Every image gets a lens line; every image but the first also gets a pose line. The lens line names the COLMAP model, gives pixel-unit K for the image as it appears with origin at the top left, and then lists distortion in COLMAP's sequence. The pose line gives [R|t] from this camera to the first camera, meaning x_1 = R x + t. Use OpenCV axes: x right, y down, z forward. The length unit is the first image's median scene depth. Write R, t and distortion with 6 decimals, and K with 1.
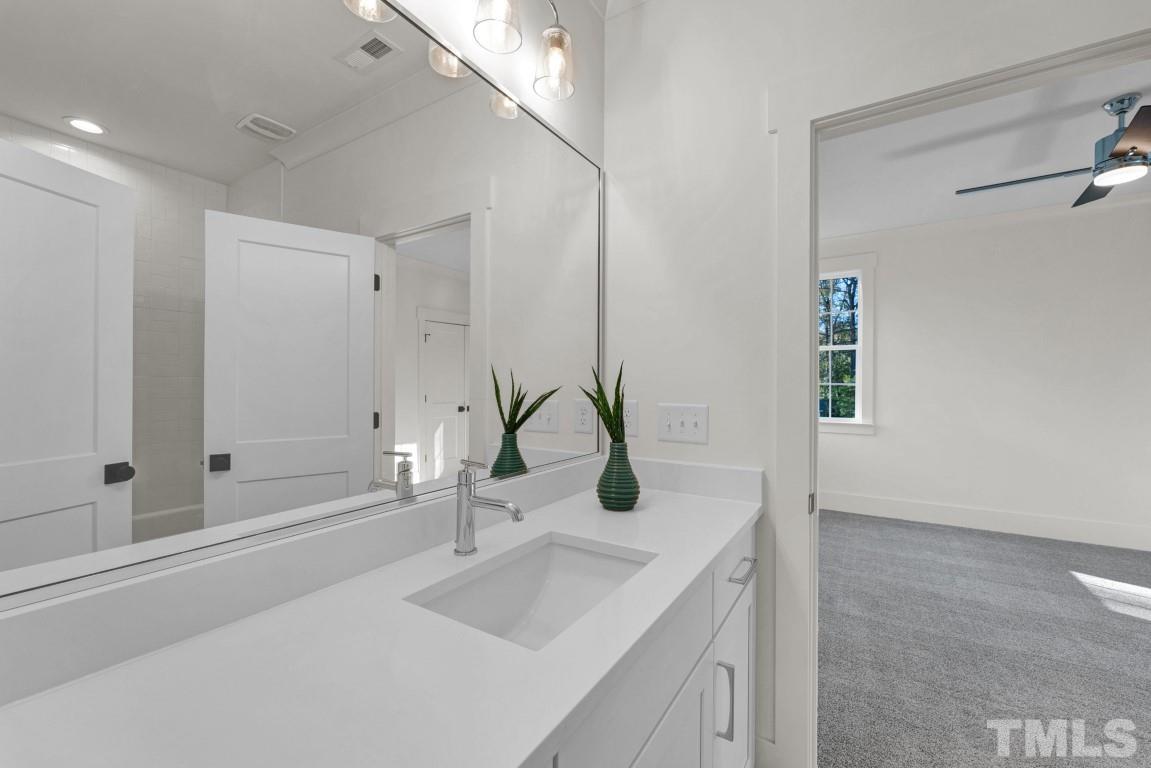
lens RADIAL K [[472.1, 0, 570.8], [0, 472.1, 390.2], [0, 0, 1]] dist [0.000671, -0.000705]
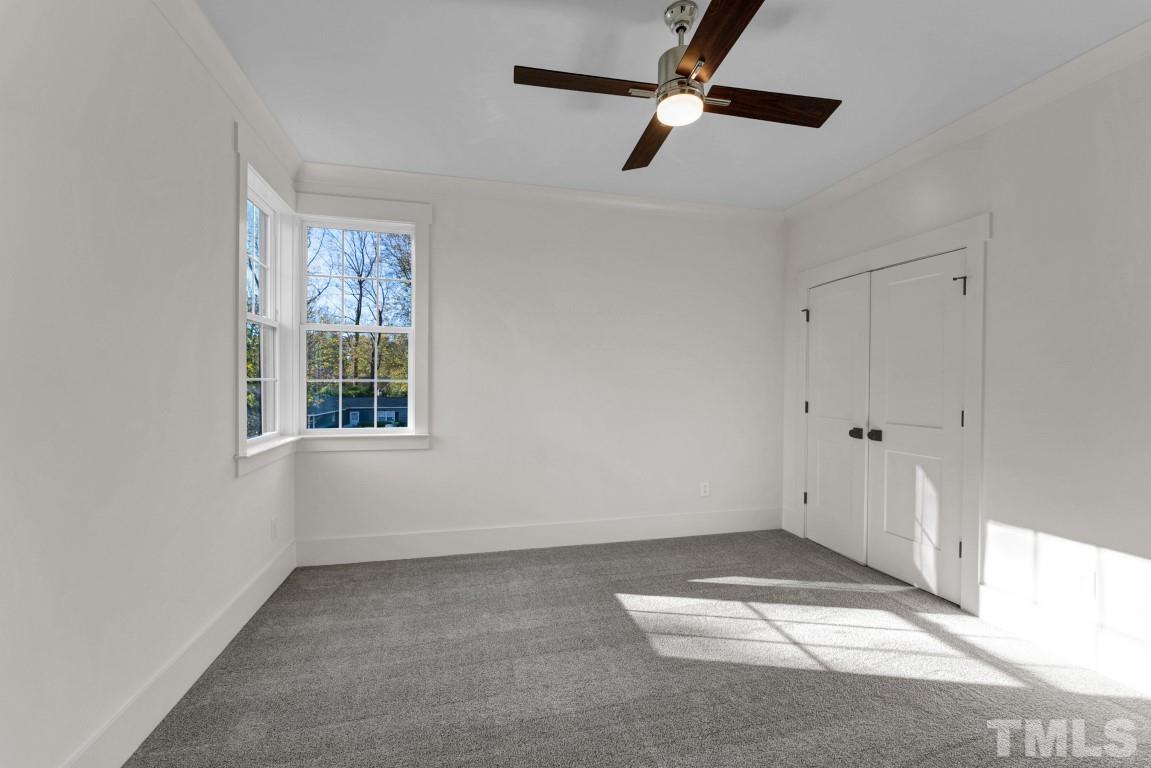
lens RADIAL K [[472.1, 0, 570.8], [0, 472.1, 390.2], [0, 0, 1]] dist [0.000671, -0.000705]
pose [[0.696526, -0.007495, 0.717493, 0.367962], [0.002233, 0.999963, 0.008278, -0.006343], [-0.717528, -0.004164, 0.696517, 0.446185]]
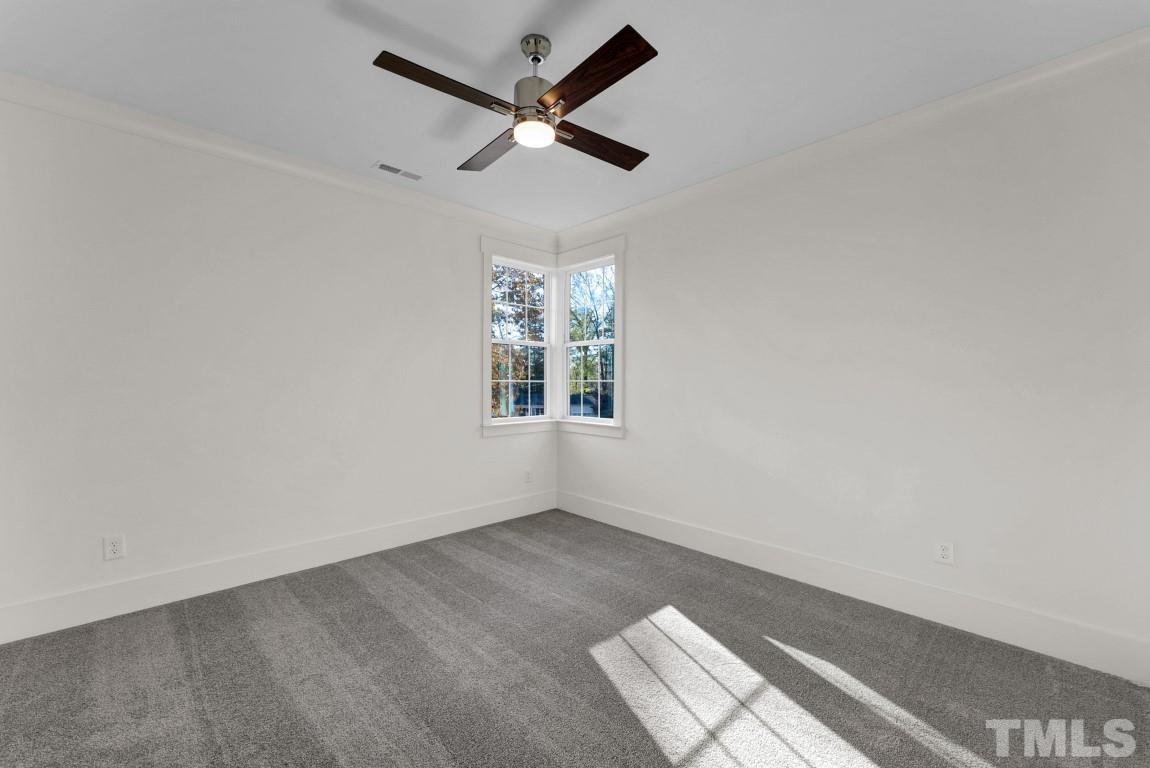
lens RADIAL K [[471.7, 0, 570.3], [0, 471.7, 390.2], [0, 0, 1]] dist [0.000671, -0.000705]
pose [[0.965515, 0.008696, -0.260201, 1.107613], [-0.007387, 0.999955, 0.006006, -0.002466], [0.260241, -0.003877, 0.965536, 0.145613]]
